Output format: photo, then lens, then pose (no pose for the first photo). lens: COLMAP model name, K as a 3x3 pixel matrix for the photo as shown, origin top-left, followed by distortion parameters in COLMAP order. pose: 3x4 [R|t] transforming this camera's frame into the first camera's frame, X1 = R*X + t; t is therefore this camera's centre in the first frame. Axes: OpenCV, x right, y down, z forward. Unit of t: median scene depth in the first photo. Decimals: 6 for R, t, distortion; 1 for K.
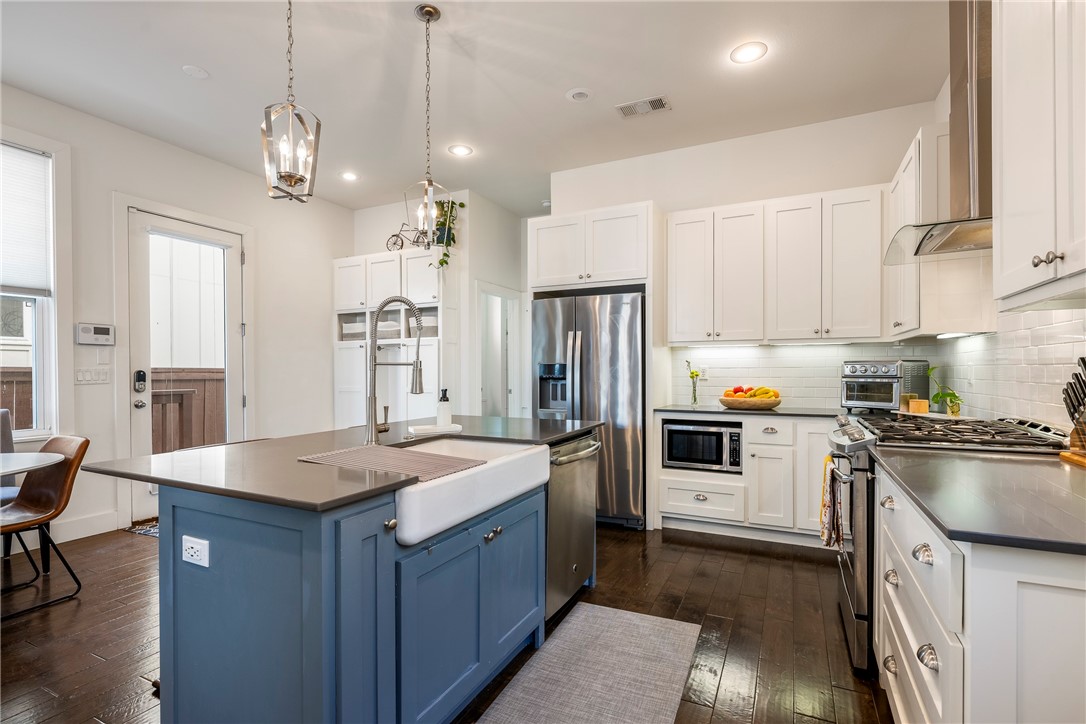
lens RADIAL K [[508.3, 0, 544.4], [0, 508.3, 373.4], [0, 0, 1]] dist [0.004706, 0.001821]
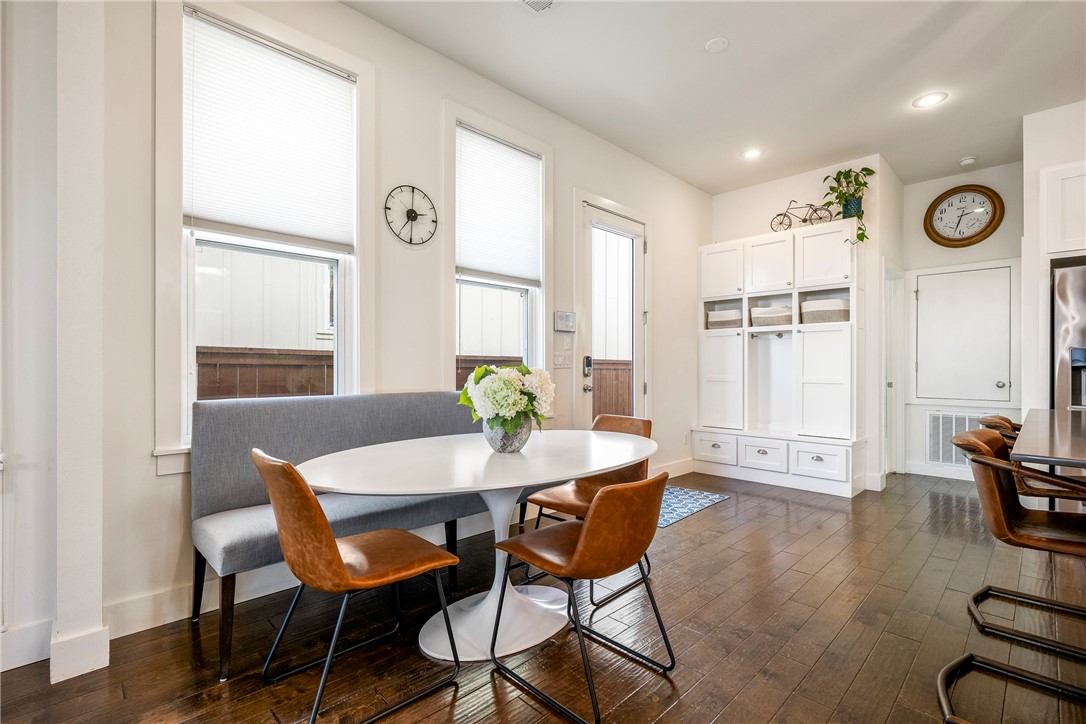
lens RADIAL K [[474.1, 0, 552.1], [0, 474.1, 366.1], [0, 0, 1]] dist [0.003189, 0.001370]
pose [[0.946287, 0.006548, -0.323260, -0.411711], [-0.008729, 0.999948, -0.005297, 0.015199], [0.323209, 0.007835, 0.946295, 0.040093]]
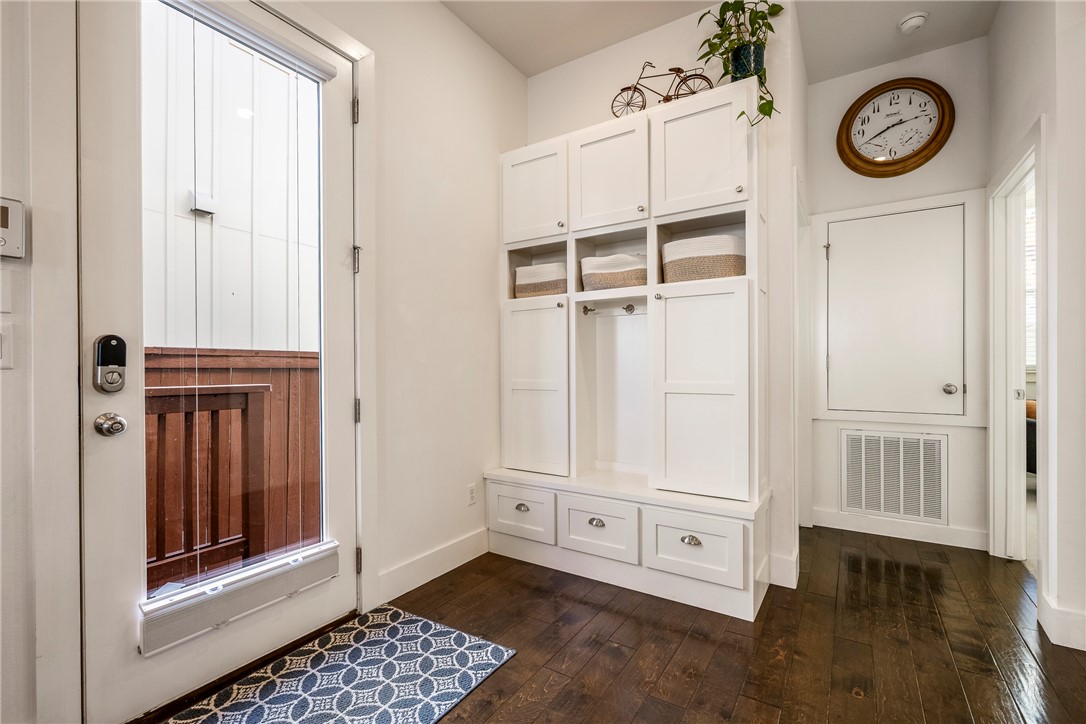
lens RADIAL K [[474.1, 0, 546.3], [0, 474.1, 366.4], [0, 0, 1]] dist [0.003189, 0.001370]
pose [[0.994024, 0.000676, -0.109163, -0.326703], [-0.001175, 0.999989, -0.004509, 0.013755], [0.109159, 0.004610, 0.994014, 0.516458]]
